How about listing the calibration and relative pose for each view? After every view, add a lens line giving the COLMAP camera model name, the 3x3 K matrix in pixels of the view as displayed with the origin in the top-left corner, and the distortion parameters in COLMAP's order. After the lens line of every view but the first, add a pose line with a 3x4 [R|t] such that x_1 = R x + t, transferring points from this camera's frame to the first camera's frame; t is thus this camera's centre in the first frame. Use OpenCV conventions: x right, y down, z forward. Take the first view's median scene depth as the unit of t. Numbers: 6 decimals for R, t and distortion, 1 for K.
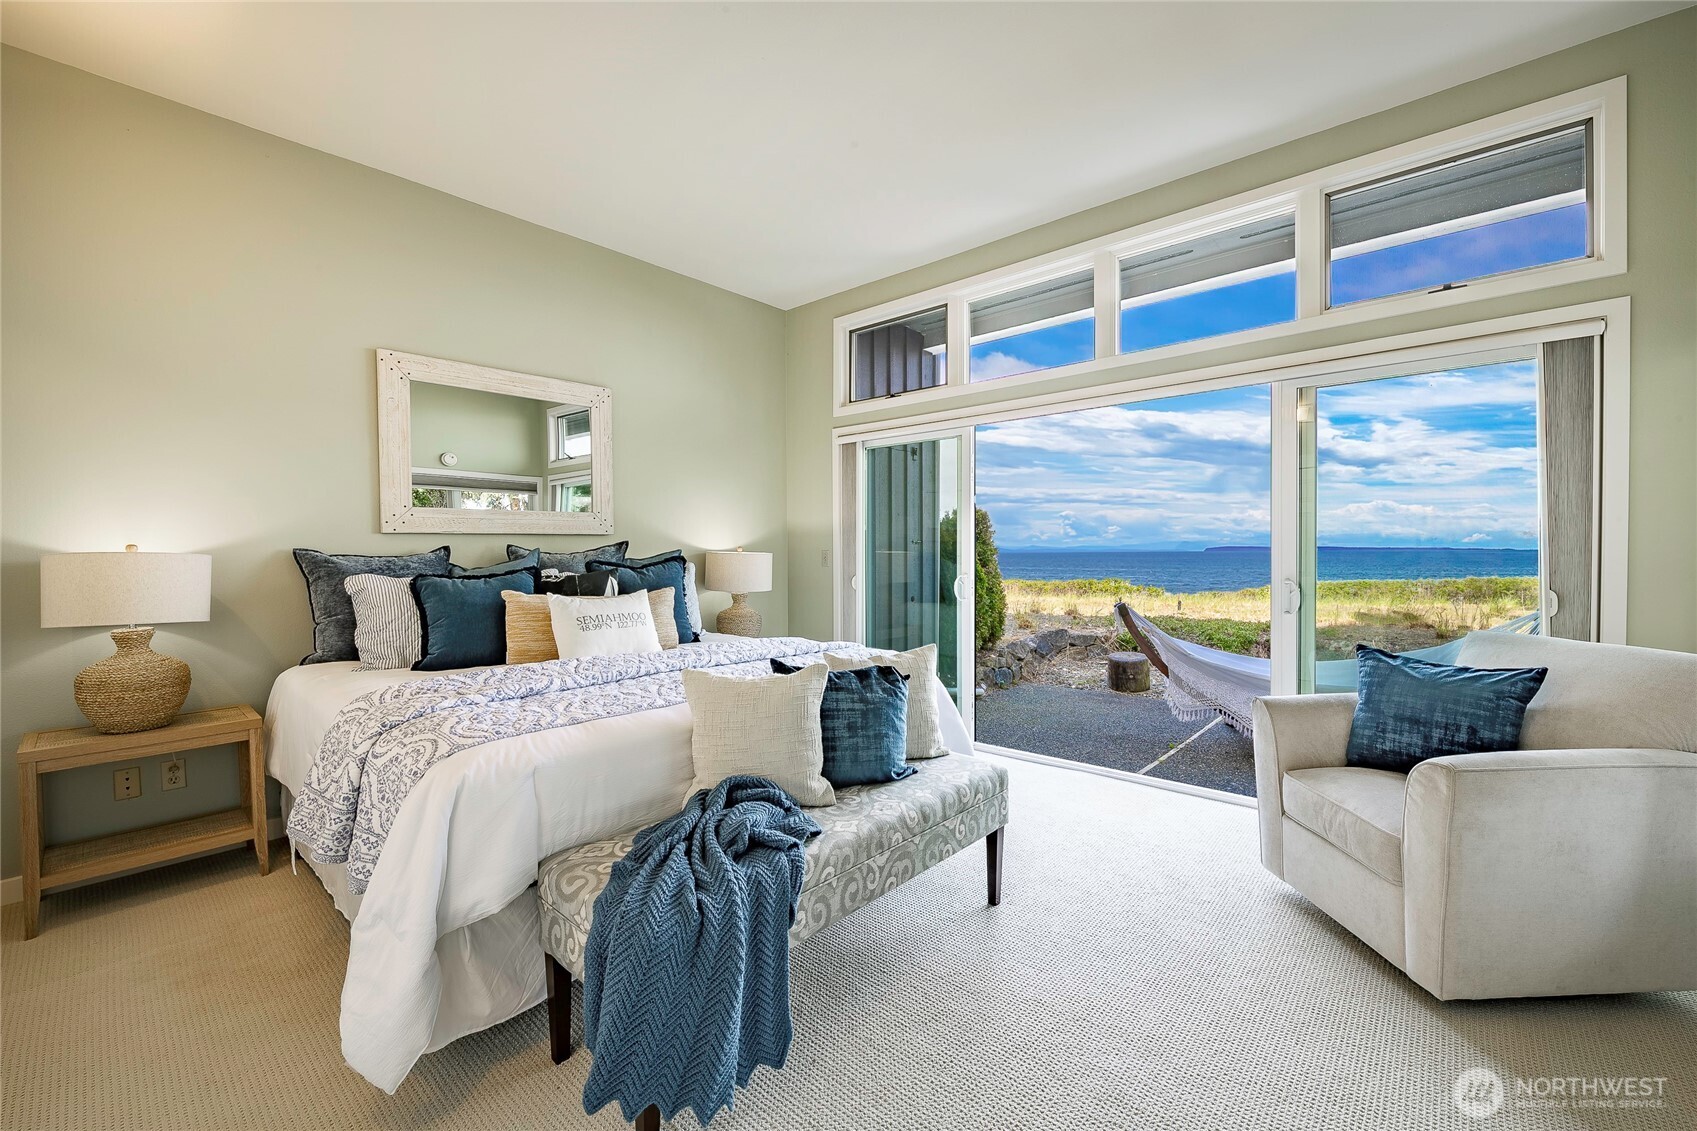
lens RADIAL K [[686.0, 0, 848.5], [0, 686.0, 565.5], [0, 0, 1]] dist [-0.008611, -0.000146]
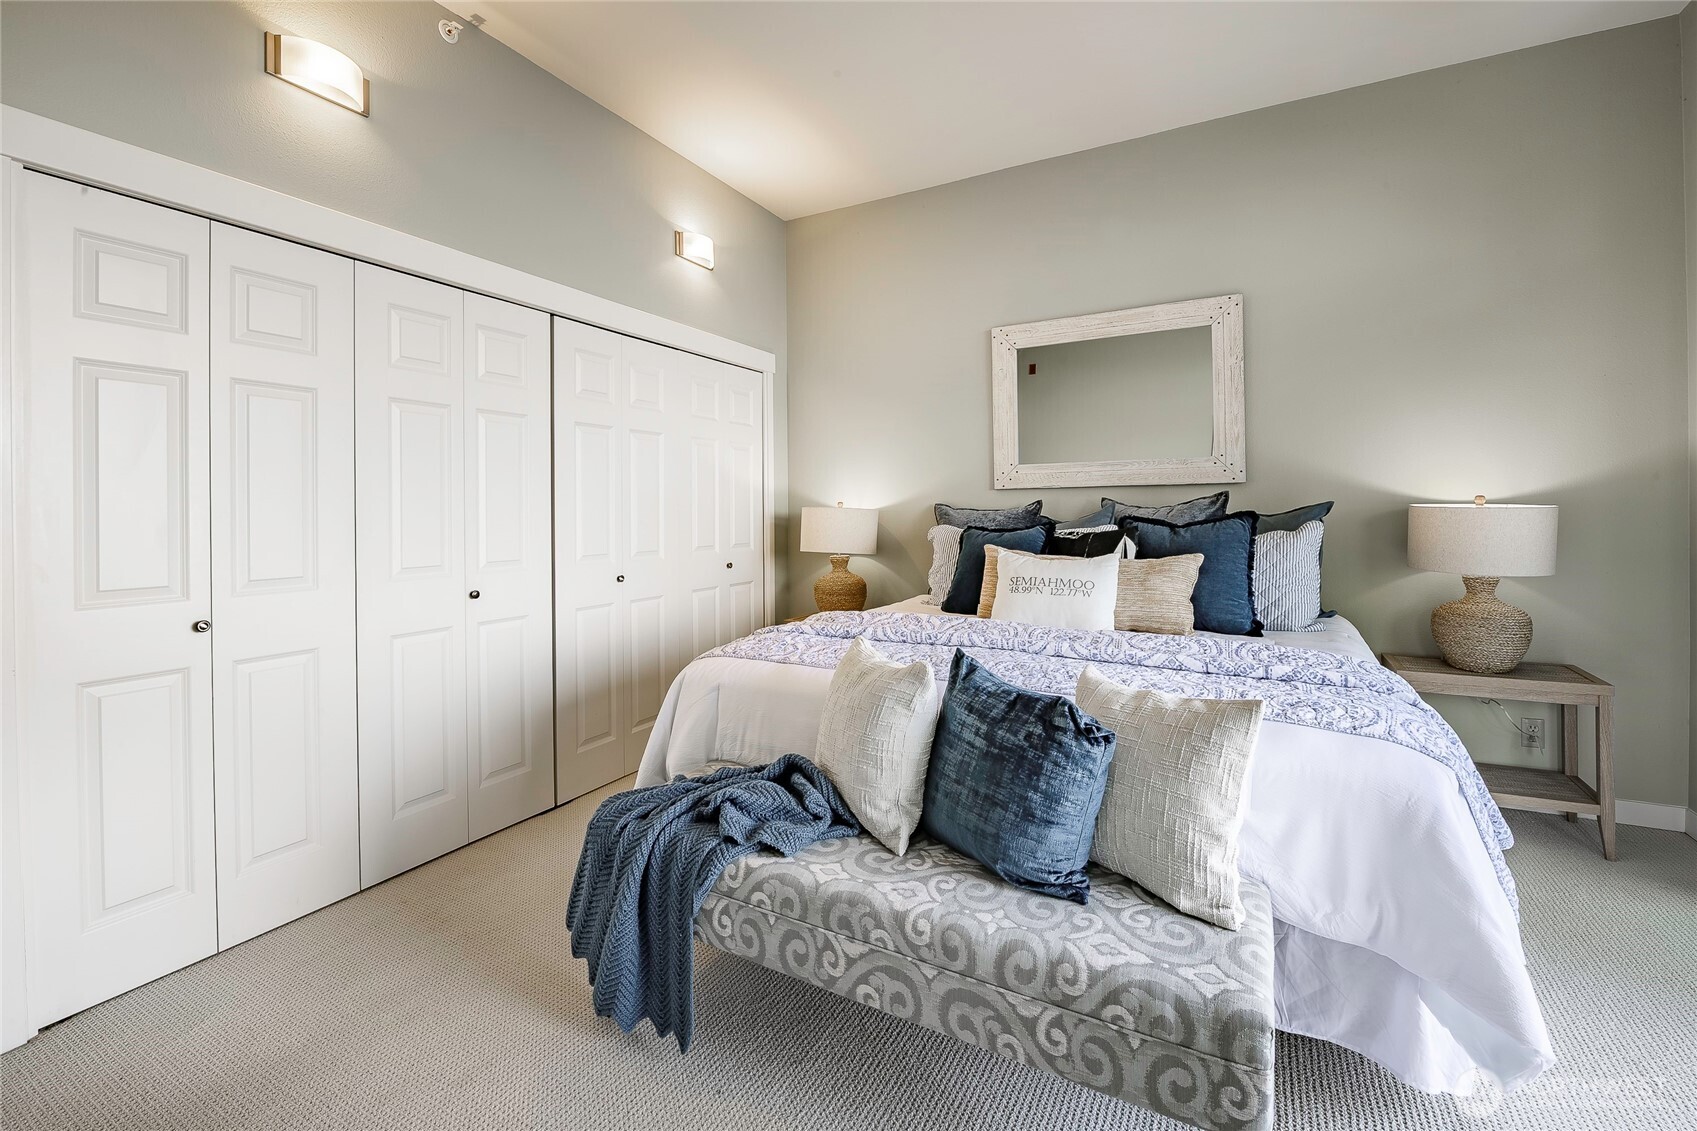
lens RADIAL K [[731.7, 0, 843.5], [0, 731.7, 517.9], [0, 0, 1]] dist [-0.028368, 0.000024]
pose [[0.209908, 0.014176, -0.977618, 0.615973], [-0.013544, 0.999841, 0.011590, -0.014466], [0.977627, 0.010808, 0.210067, 0.671215]]
